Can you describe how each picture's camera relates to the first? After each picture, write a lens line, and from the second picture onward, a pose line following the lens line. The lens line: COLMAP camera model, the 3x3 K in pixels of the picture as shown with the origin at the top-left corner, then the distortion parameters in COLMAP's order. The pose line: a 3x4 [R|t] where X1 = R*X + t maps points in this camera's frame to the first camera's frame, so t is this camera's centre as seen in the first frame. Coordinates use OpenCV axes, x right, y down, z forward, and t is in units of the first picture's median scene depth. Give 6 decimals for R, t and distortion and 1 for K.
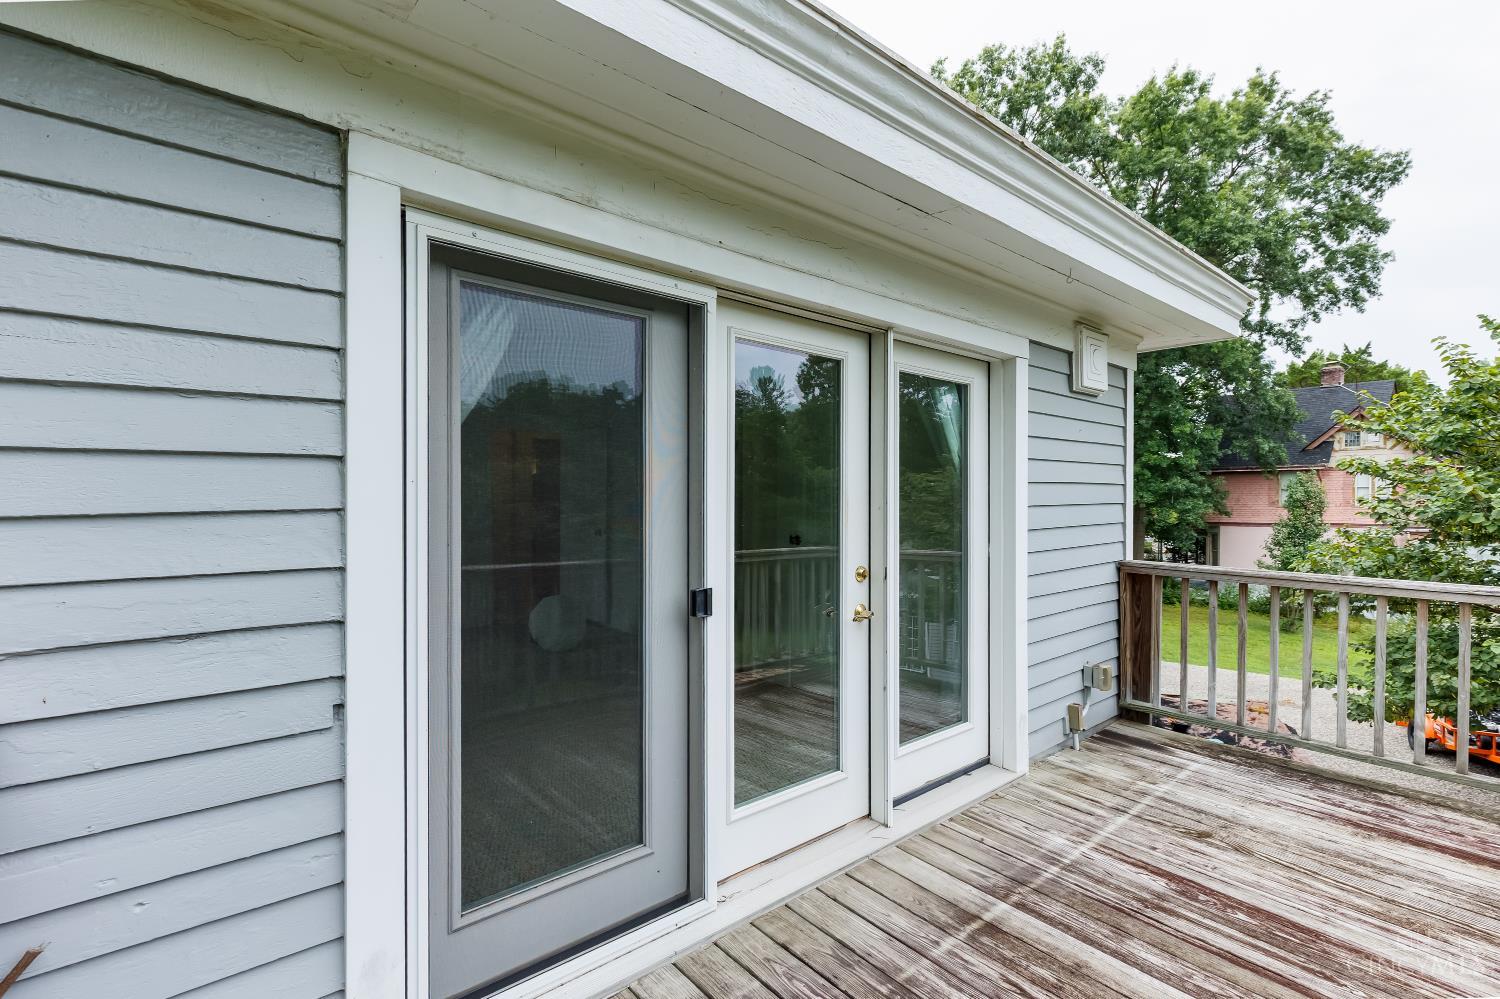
lens RADIAL K [[673.8, 0, 767.0], [0, 673.8, 504.0], [0, 0, 1]] dist [0.002839, -0.000009]
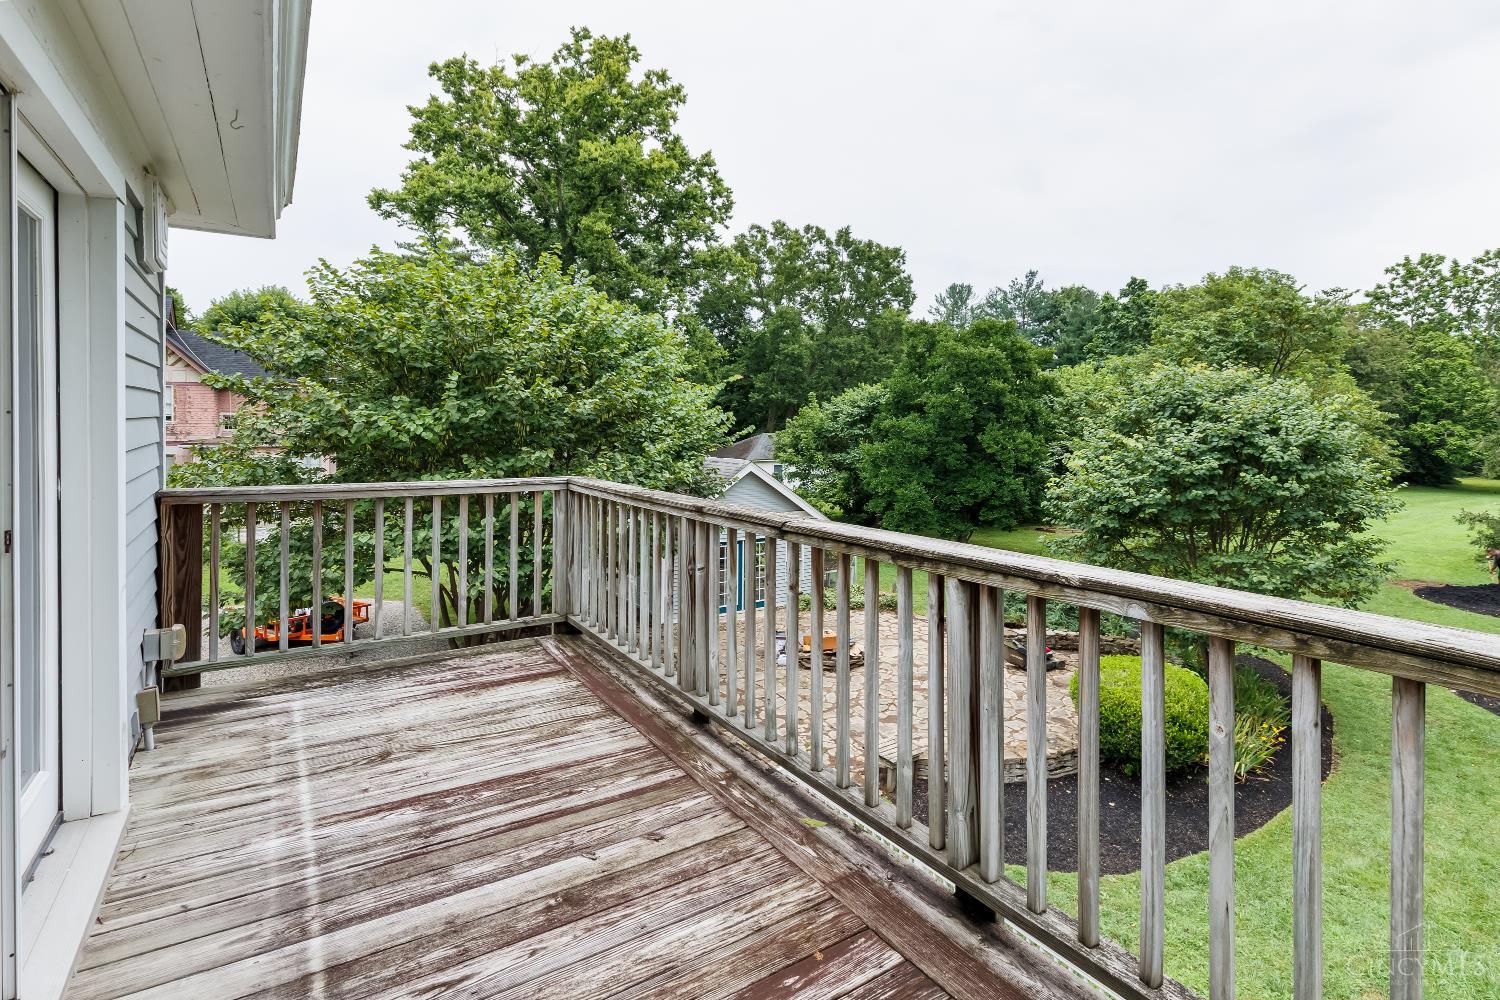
lens RADIAL K [[726.9, 0, 744.0], [0, 726.9, 428.9], [0, 0, 1]] dist [-0.000020, 0.000815]
pose [[0.166753, -0.012775, 0.985916, -0.336400], [0.001685, 0.999918, 0.012671, 0.005333], [-0.985997, -0.000451, 0.166761, 0.349002]]
